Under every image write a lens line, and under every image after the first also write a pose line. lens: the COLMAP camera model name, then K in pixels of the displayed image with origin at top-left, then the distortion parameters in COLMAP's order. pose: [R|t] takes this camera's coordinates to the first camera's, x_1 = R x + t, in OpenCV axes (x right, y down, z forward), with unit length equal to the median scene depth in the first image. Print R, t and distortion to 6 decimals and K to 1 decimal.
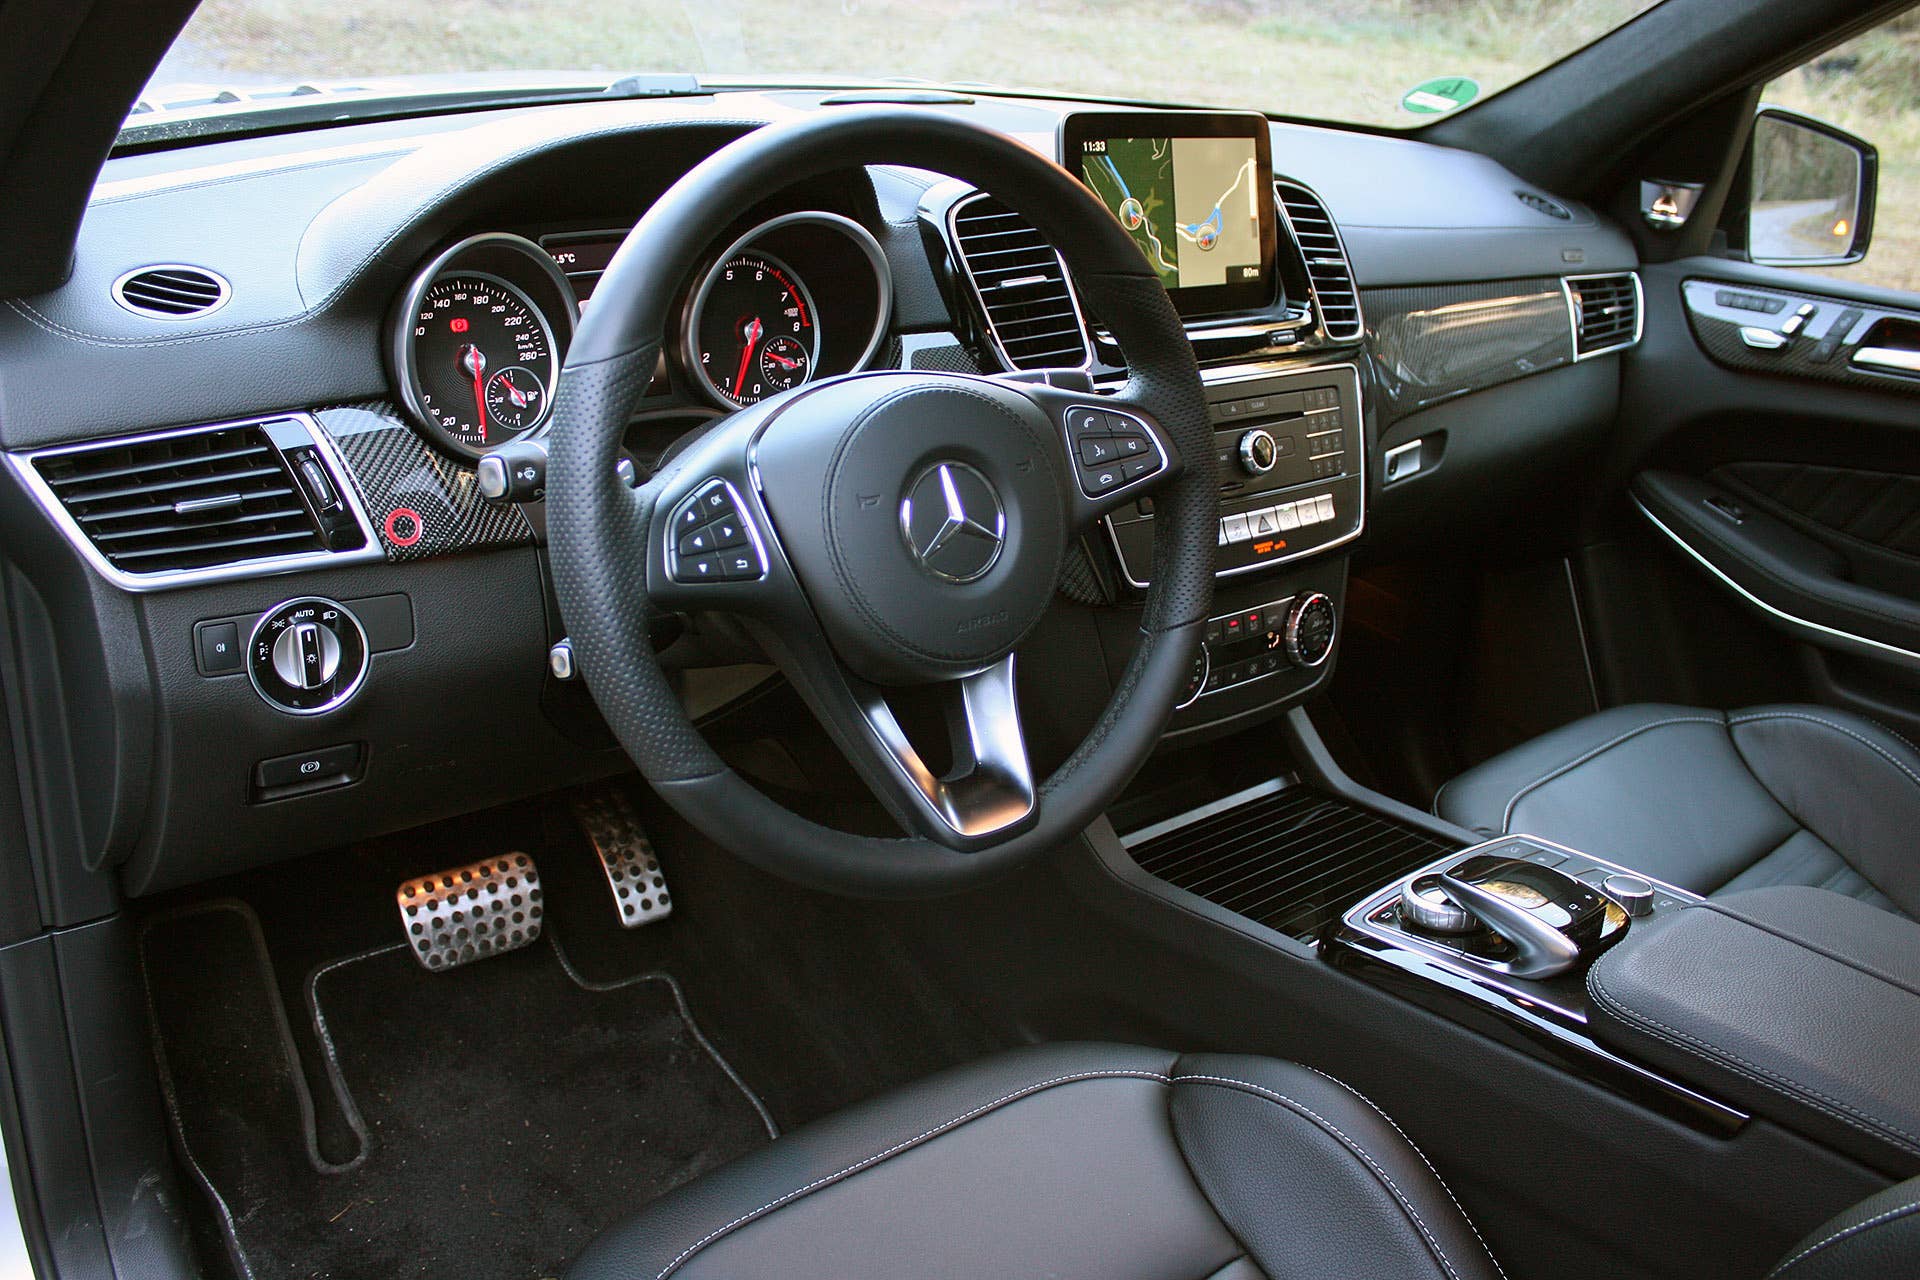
lens RADIAL K [[1666.0, 0, 970.8], [0, 1666.0, 640.9], [0, 0, 1]] dist [-0.163661, 0.128241]
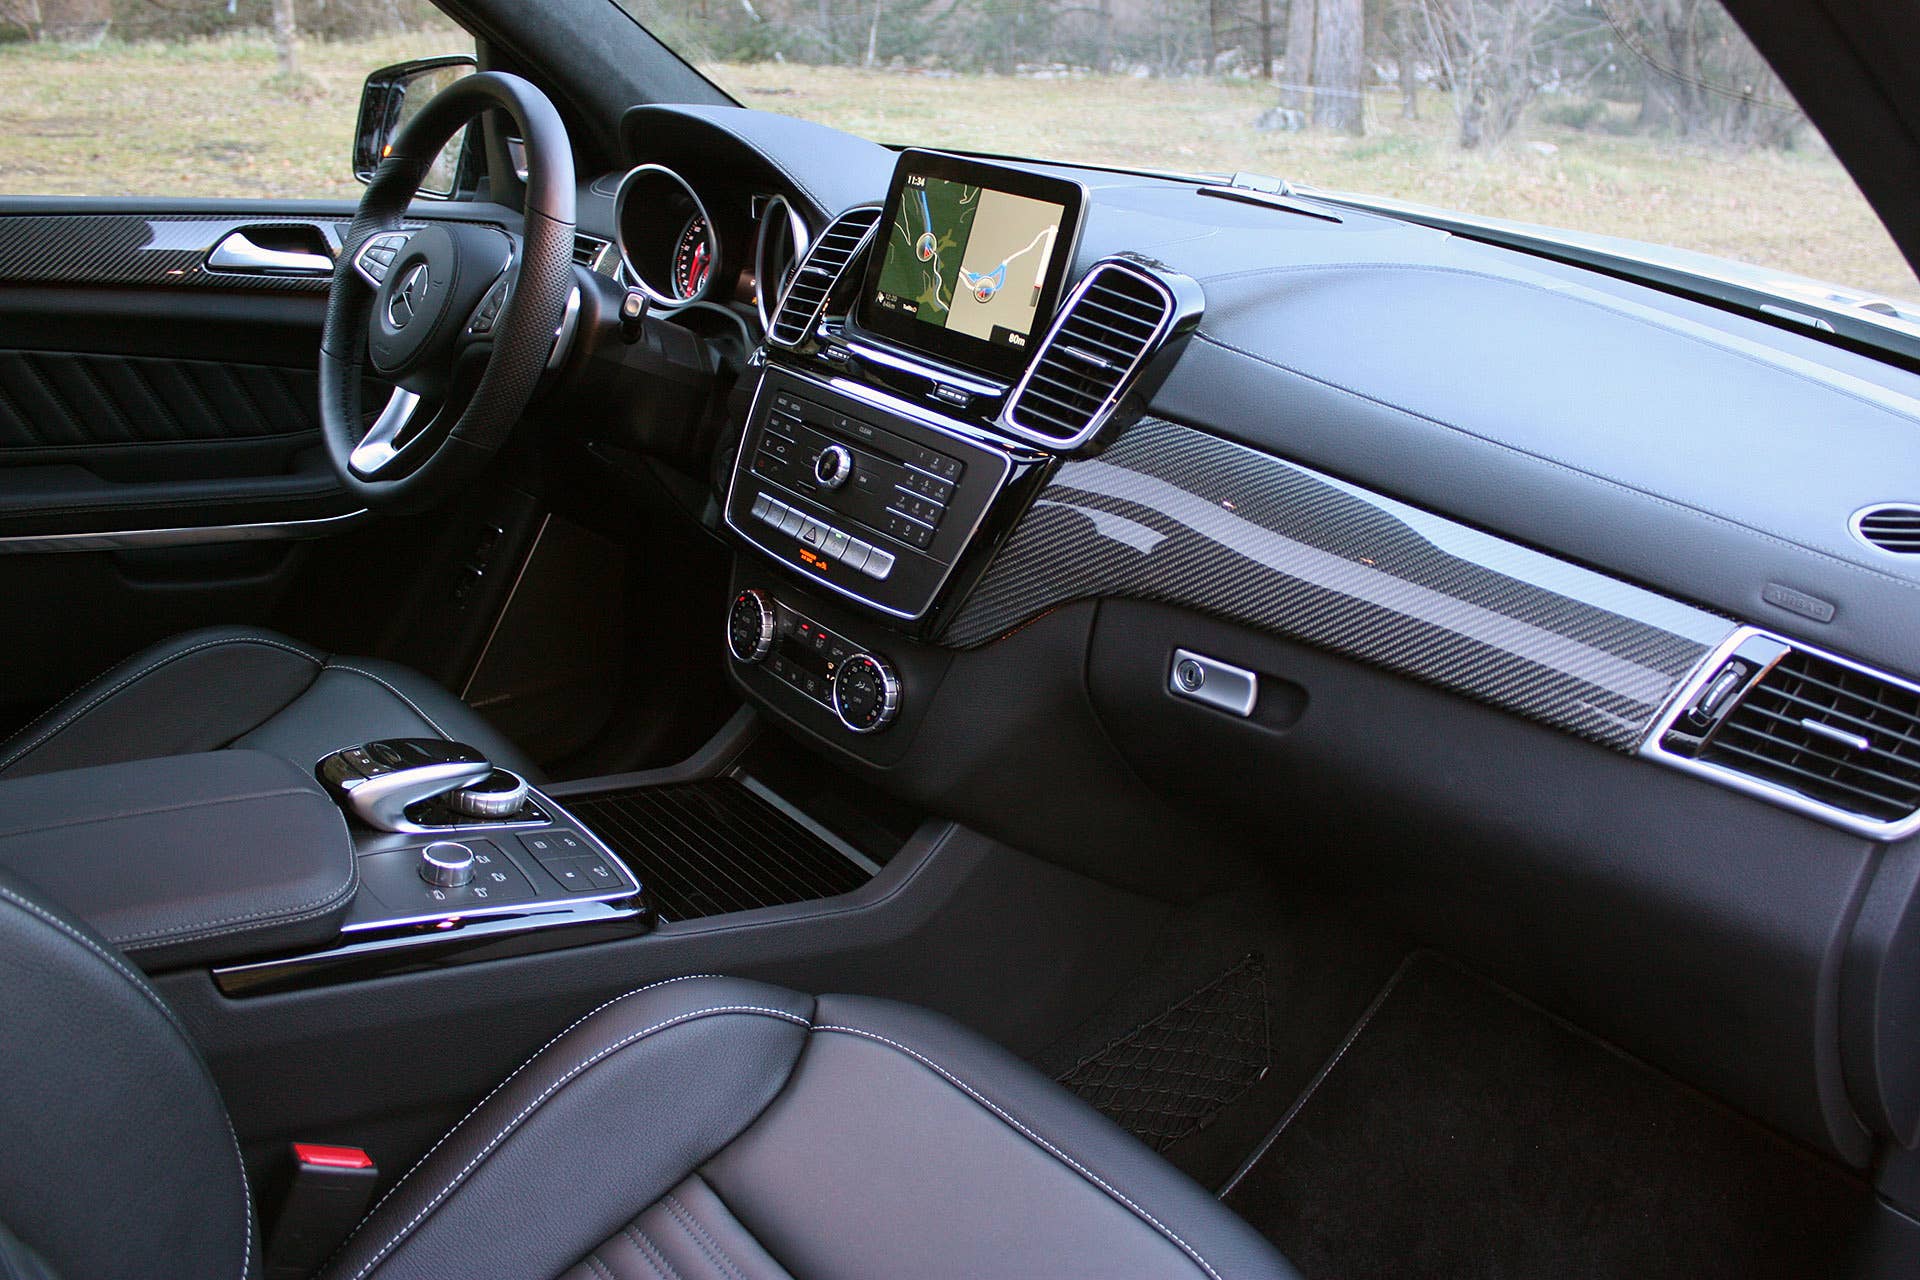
lens RADIAL K [[1755.5, 0, 960.1], [0, 1755.5, 623.0], [0, 0, 1]] dist [-0.135729, 0.002568]
pose [[0.021875, 0.273402, -0.961651, 1.195974], [-0.473581, 0.849952, 0.230873, -0.306862], [0.880479, 0.450369, 0.148071, 0.910042]]
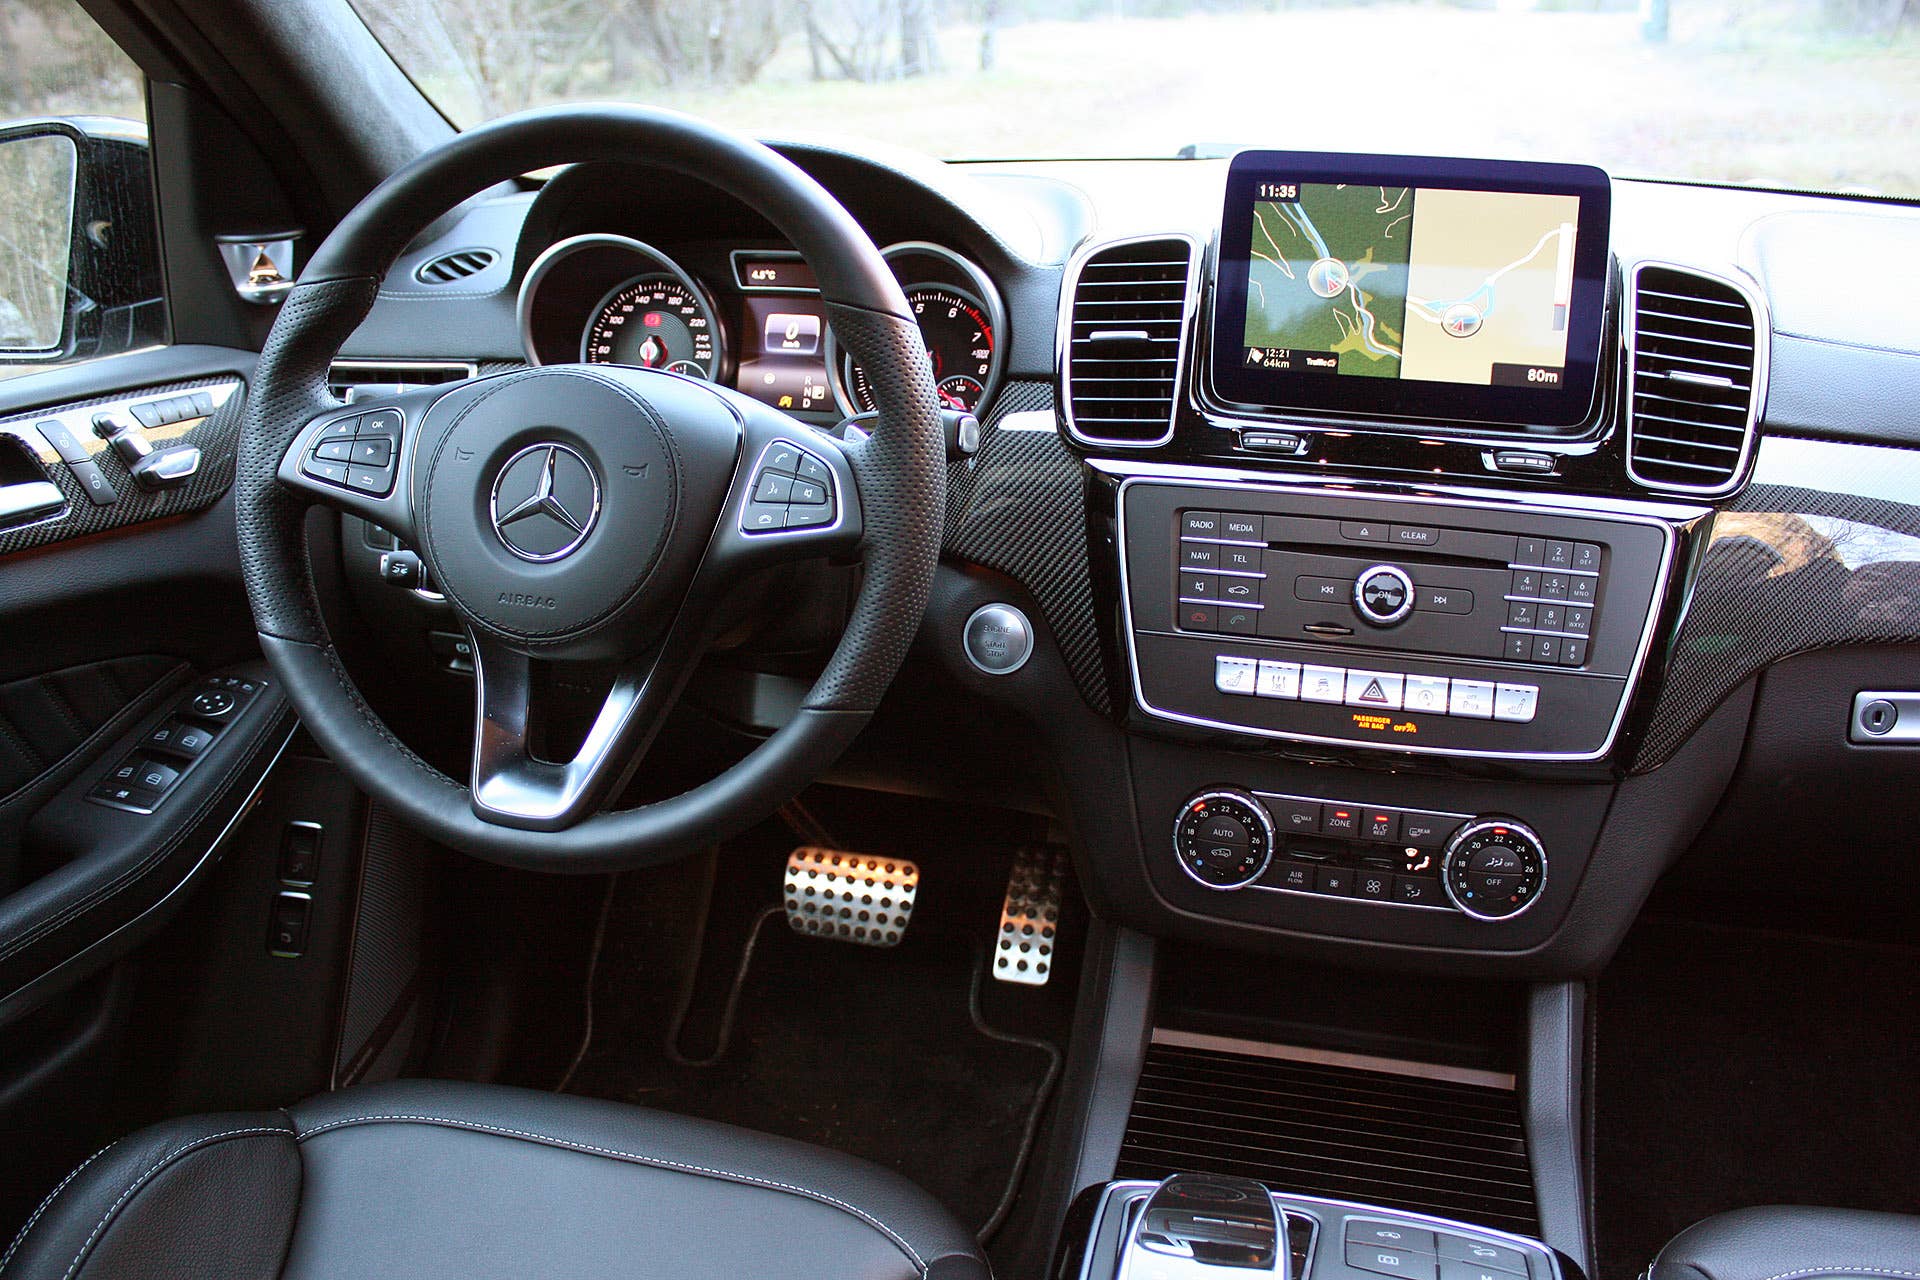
lens RADIAL K [[1666.0, 0, 926.9], [0, 1666.0, 633.8], [0, 0, 1]] dist [-0.163661, 0.128241]
pose [[0.595546, 0.208402, -0.775818, 0.604408], [-0.282893, 0.958306, 0.040263, -0.065506], [0.751862, 0.195495, 0.629670, 0.362063]]
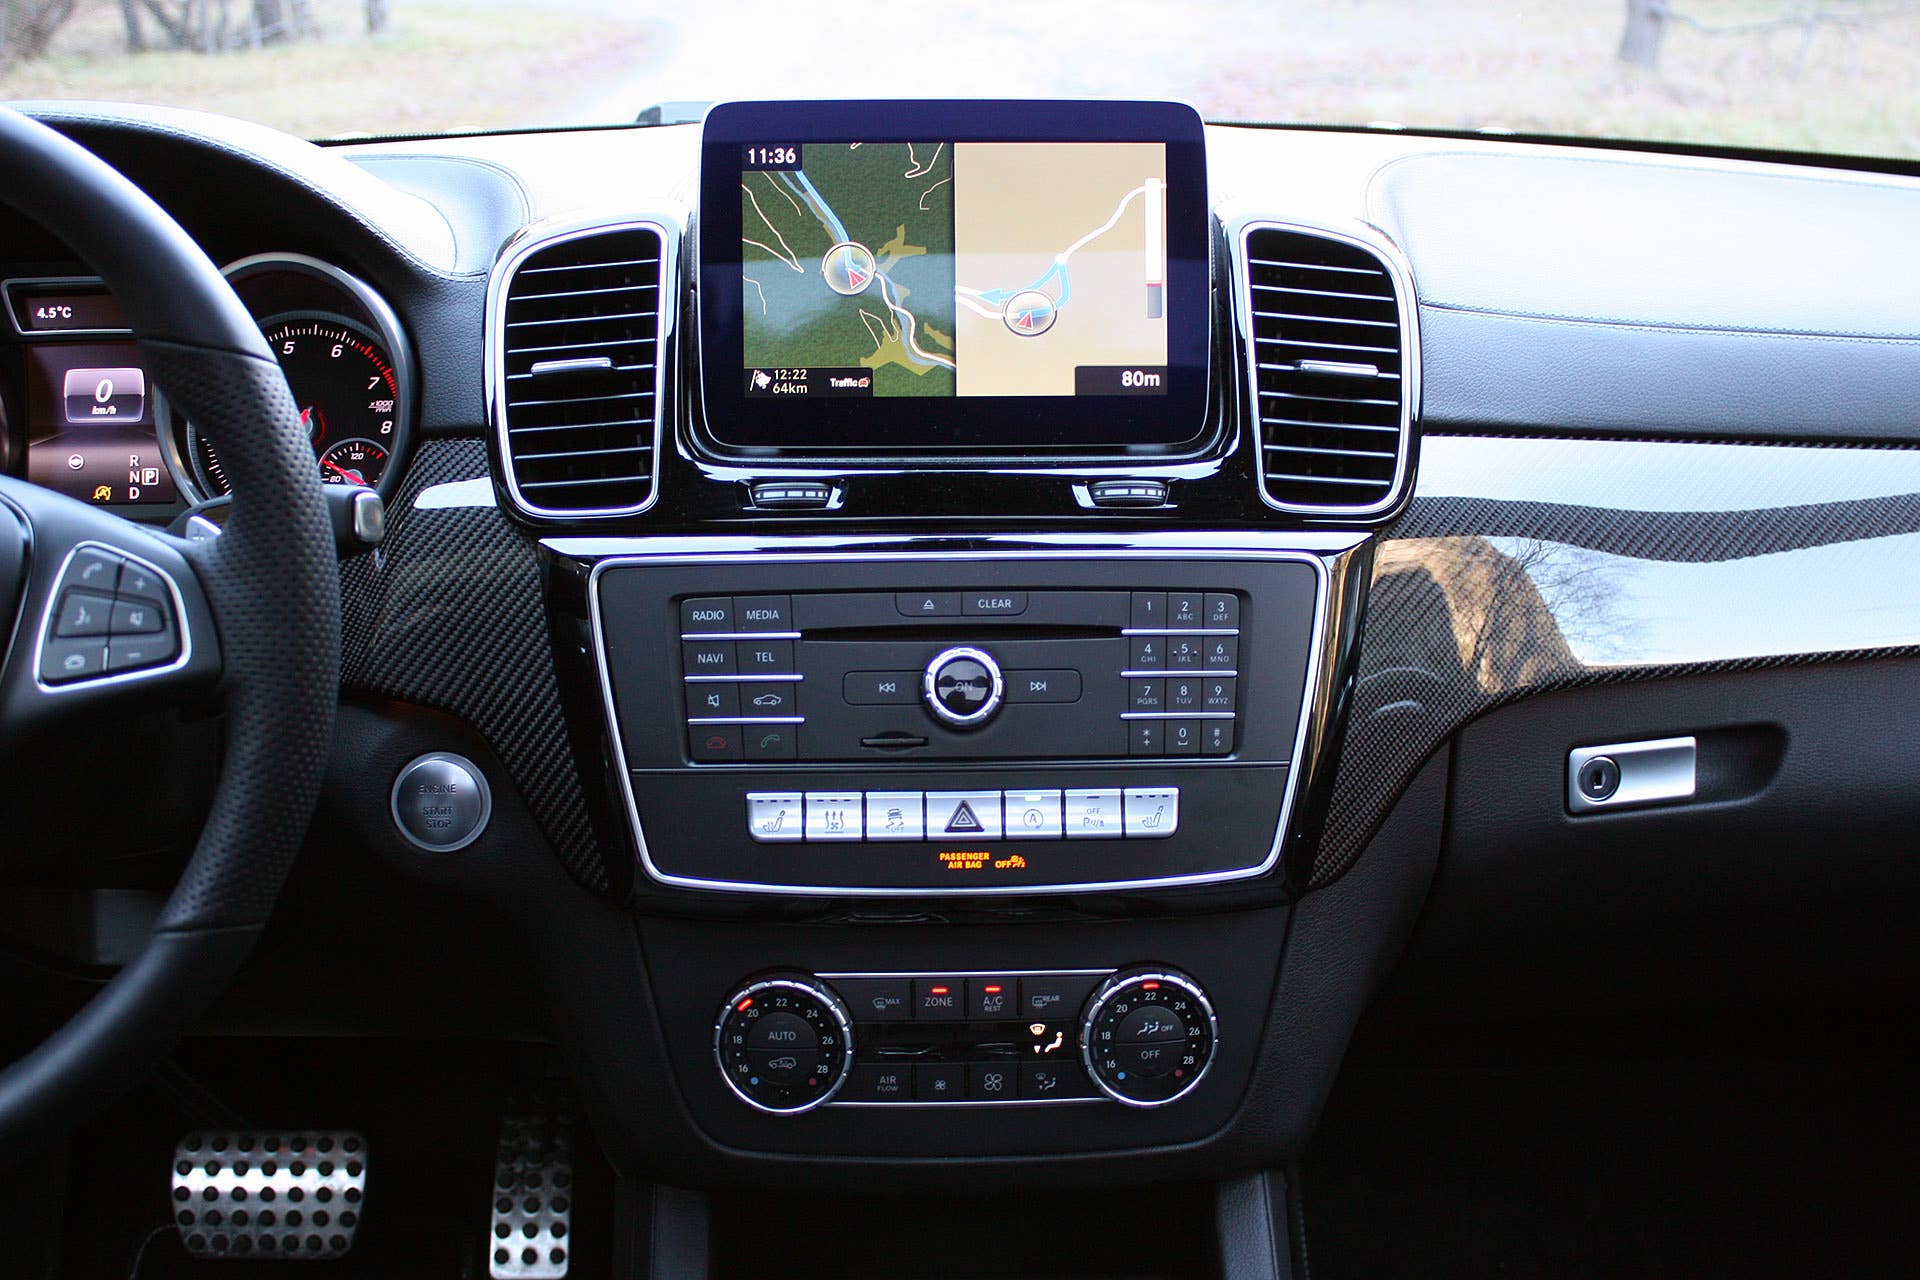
lens RADIAL K [[2234.5, 0, 990.3], [0, 2234.5, 642.7], [0, 0, 1]] dist [-0.103687, 0.000000]
pose [[0.803319, 0.098252, -0.587388, 0.592559], [-0.180322, 0.980128, -0.082666, -0.065114], [0.567593, 0.172326, 0.805073, 0.381552]]
